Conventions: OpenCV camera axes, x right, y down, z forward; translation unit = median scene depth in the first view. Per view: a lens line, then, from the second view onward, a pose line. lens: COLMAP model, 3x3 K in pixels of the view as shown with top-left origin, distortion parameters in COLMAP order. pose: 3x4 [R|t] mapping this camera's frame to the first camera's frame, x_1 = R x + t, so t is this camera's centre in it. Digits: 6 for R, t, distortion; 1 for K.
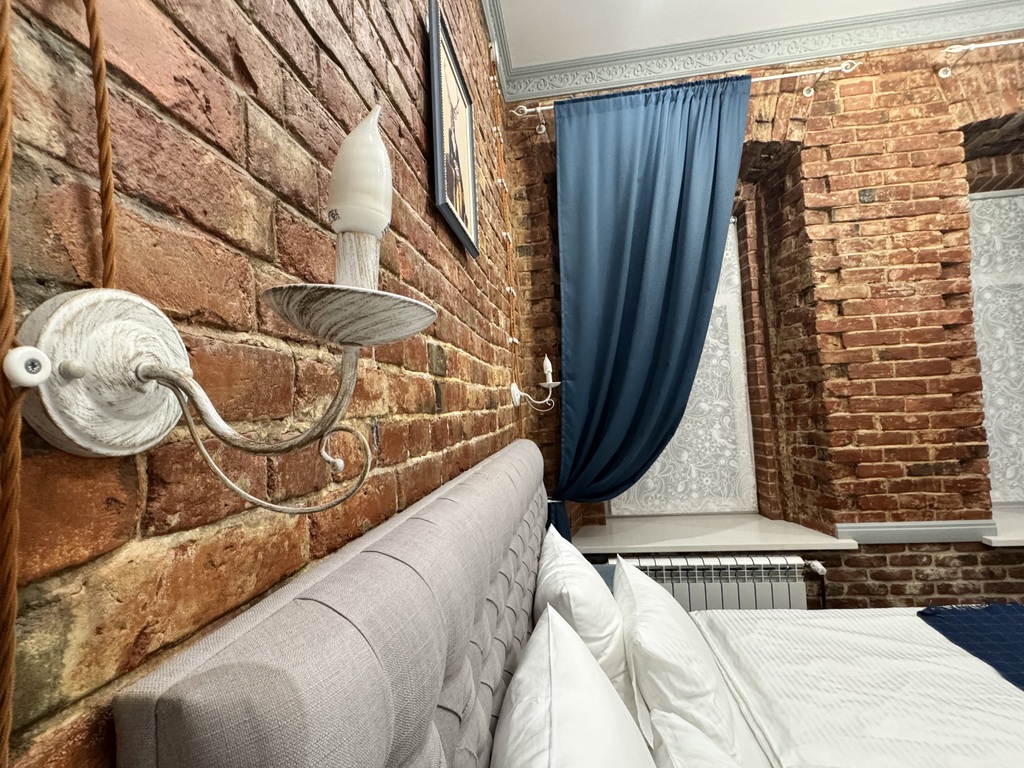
lens RADIAL K [[483.8, 0, 511.6], [0, 483.8, 385.3], [0, 0, 1]] dist [-0.002998, 0.000415]
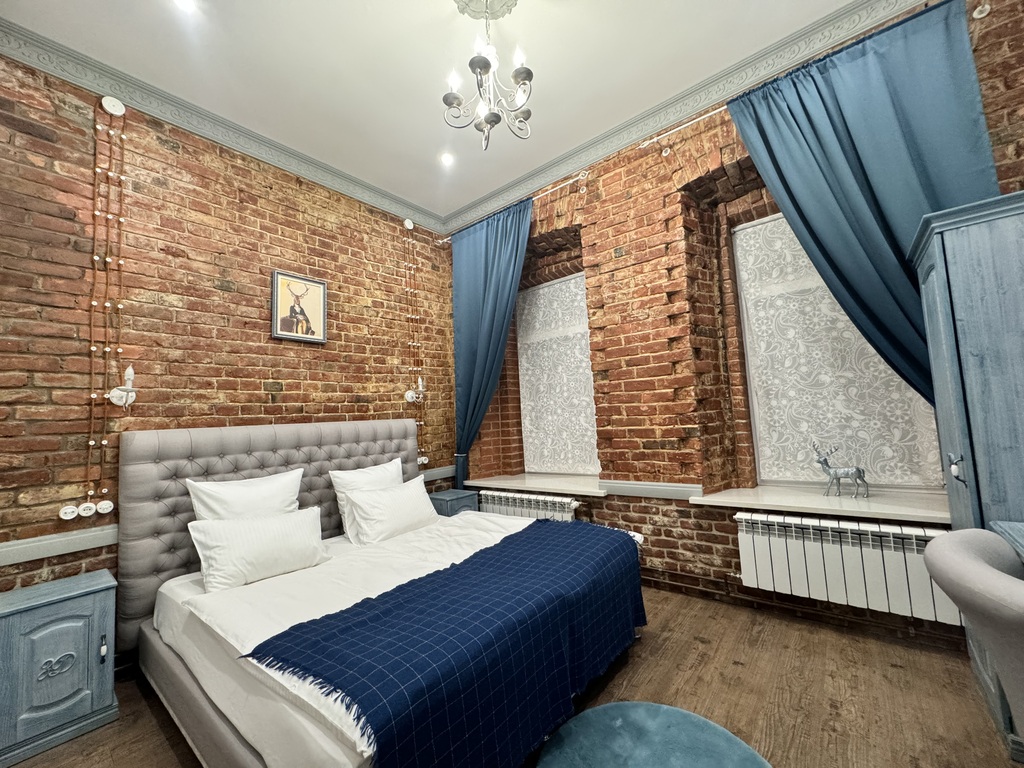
lens RADIAL K [[407.2, 0, 513.3], [0, 407.2, 384.6], [0, 0, 1]] dist [-0.002779, 0.000113]
pose [[0.855924, -0.034630, -0.515941, 1.099788], [0.029000, 0.999399, -0.018969, 0.013660], [0.516288, 0.001274, 0.856414, -0.198409]]
